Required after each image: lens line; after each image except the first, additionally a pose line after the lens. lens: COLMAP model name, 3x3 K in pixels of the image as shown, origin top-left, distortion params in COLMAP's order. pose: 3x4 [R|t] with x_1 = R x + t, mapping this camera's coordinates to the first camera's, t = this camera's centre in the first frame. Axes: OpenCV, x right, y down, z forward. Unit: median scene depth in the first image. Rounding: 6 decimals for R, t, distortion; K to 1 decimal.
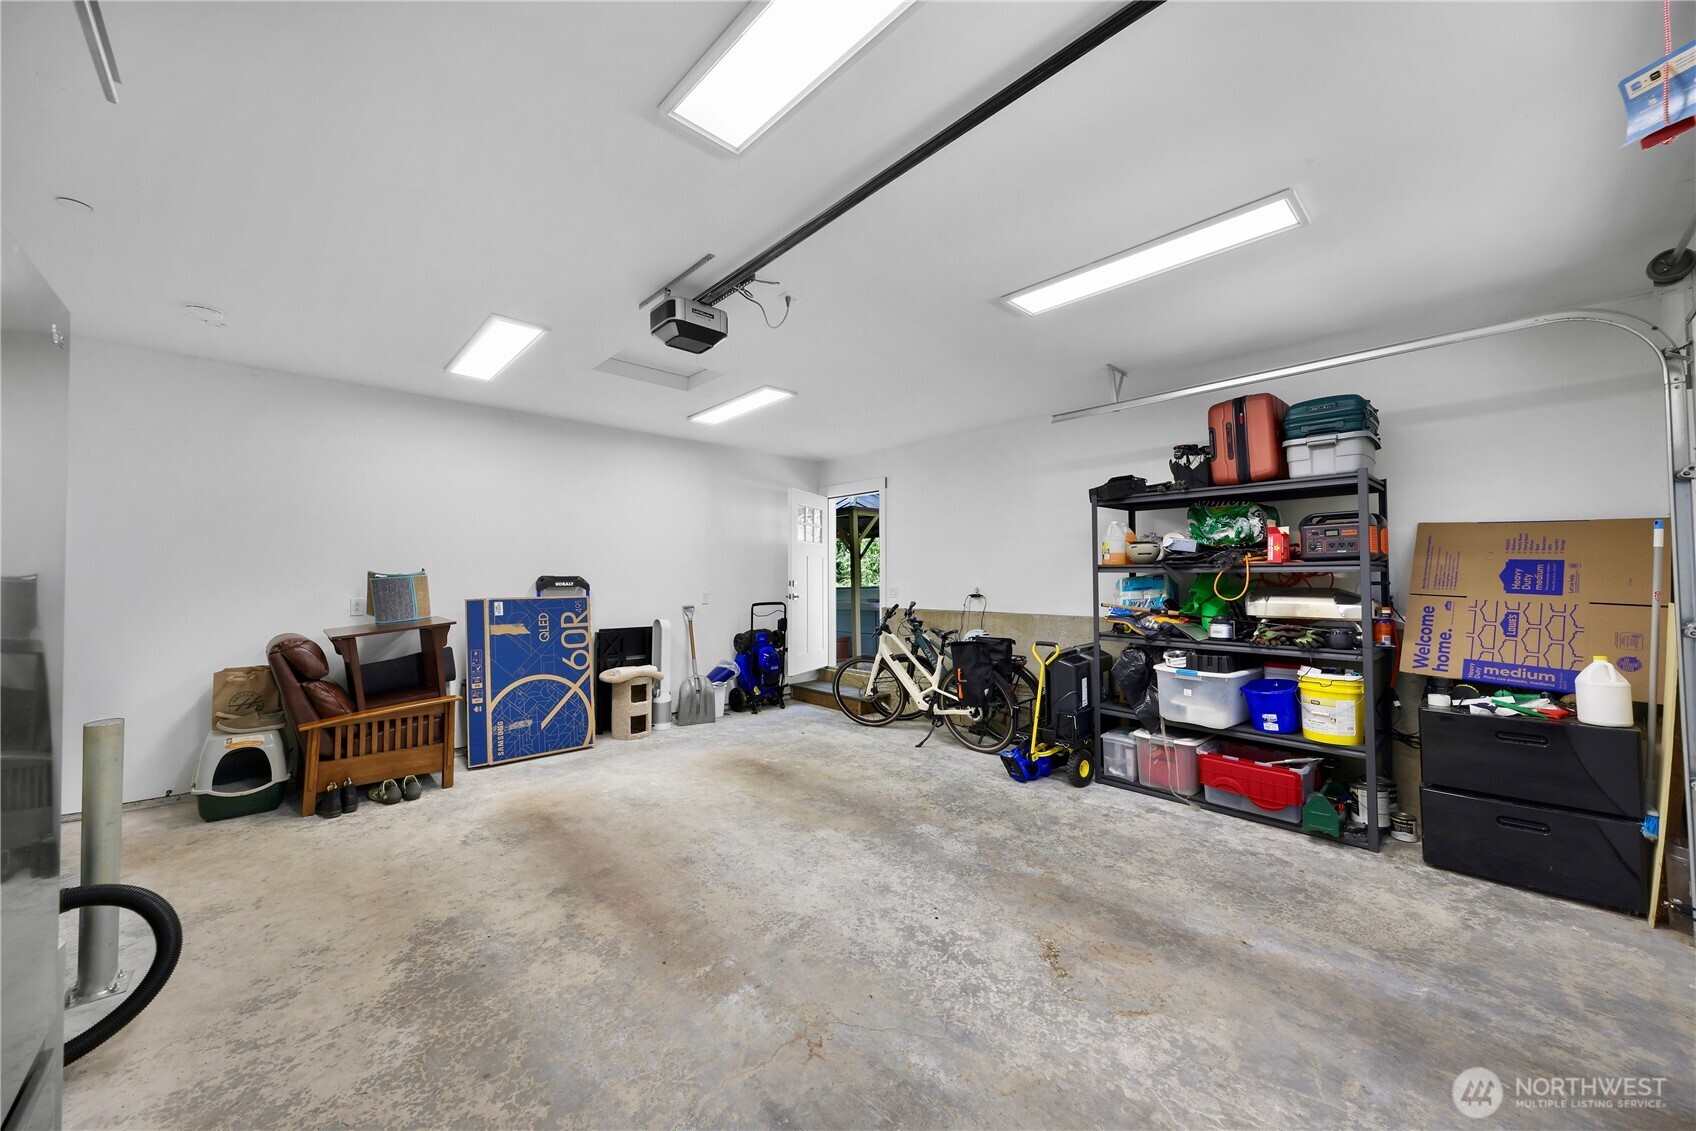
lens RADIAL K [[624.3, 0, 842.0], [0, 624.3, 562.7], [0, 0, 1]] dist [0.000544, -0.000158]
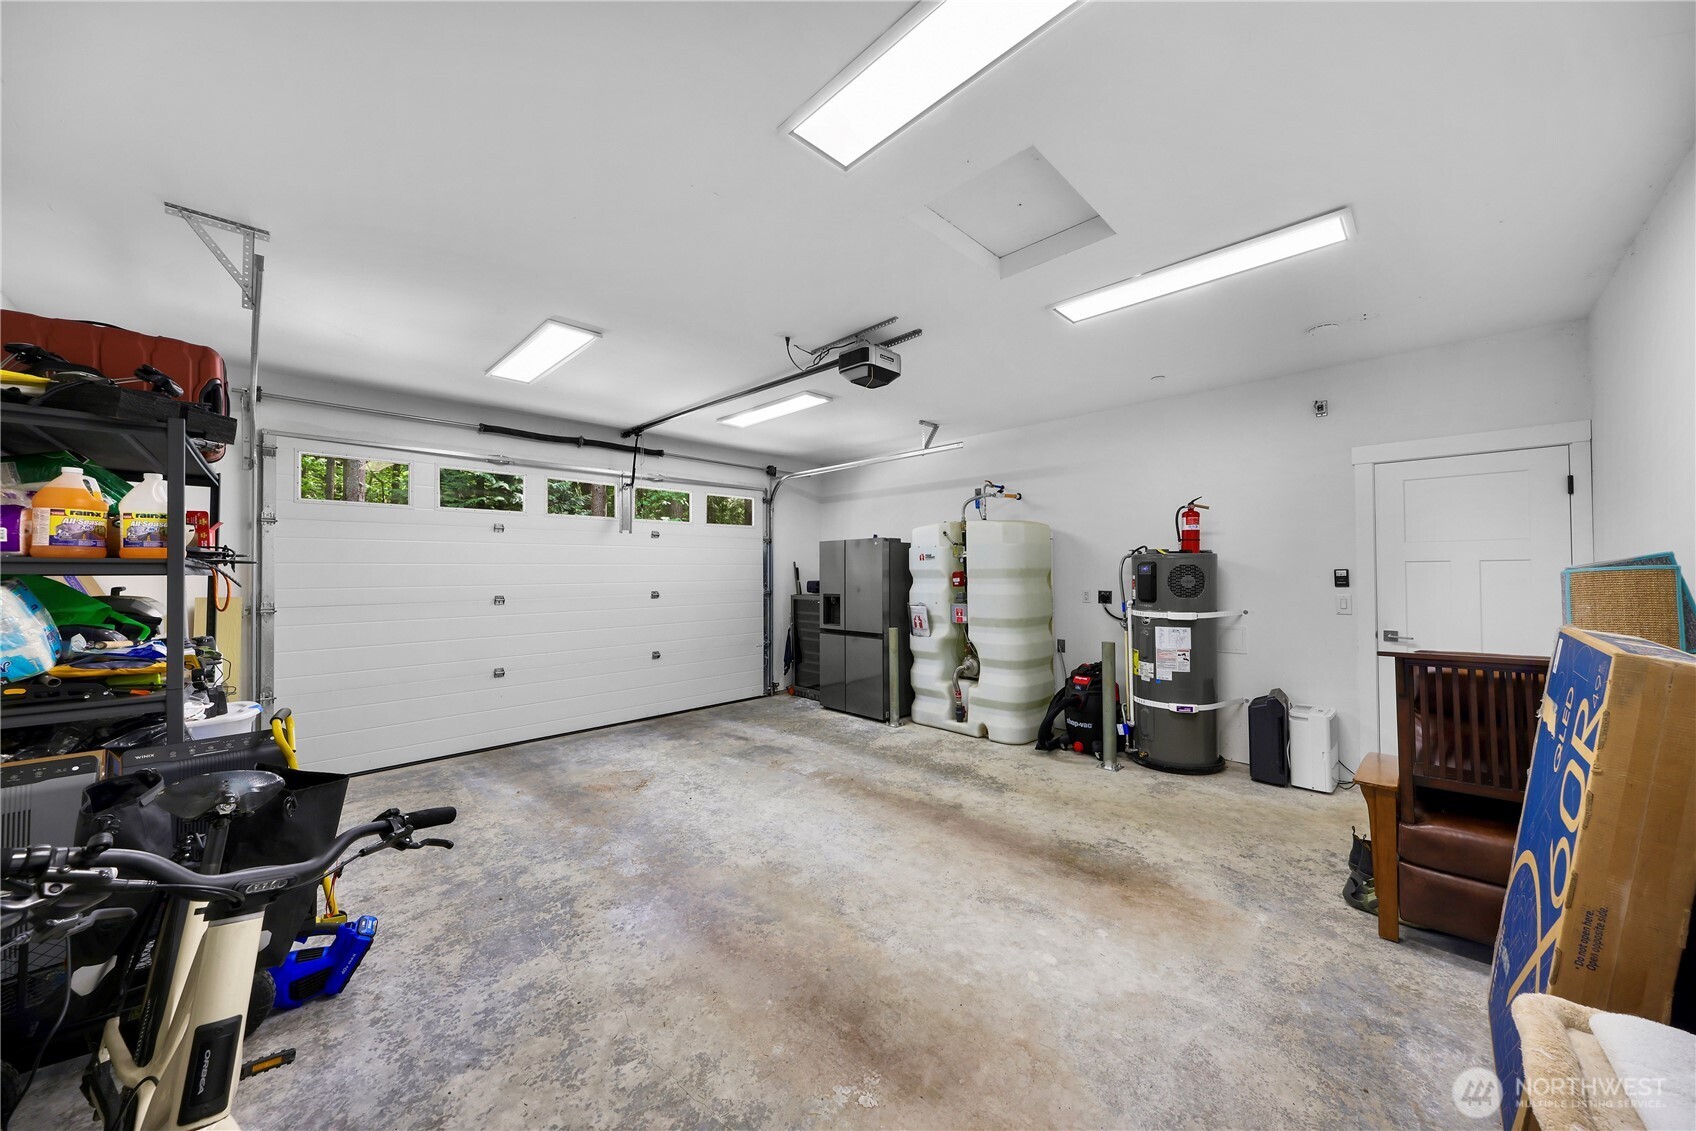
lens RADIAL K [[595.8, 0, 848.0], [0, 595.8, 565.5], [0, 0, 1]] dist [0.000253, 0.000019]
pose [[-0.999170, 0.006282, -0.040236, -0.155550], [0.007693, 0.999357, -0.035010, 0.042271], [0.039990, -0.035290, -0.998577, 2.152563]]
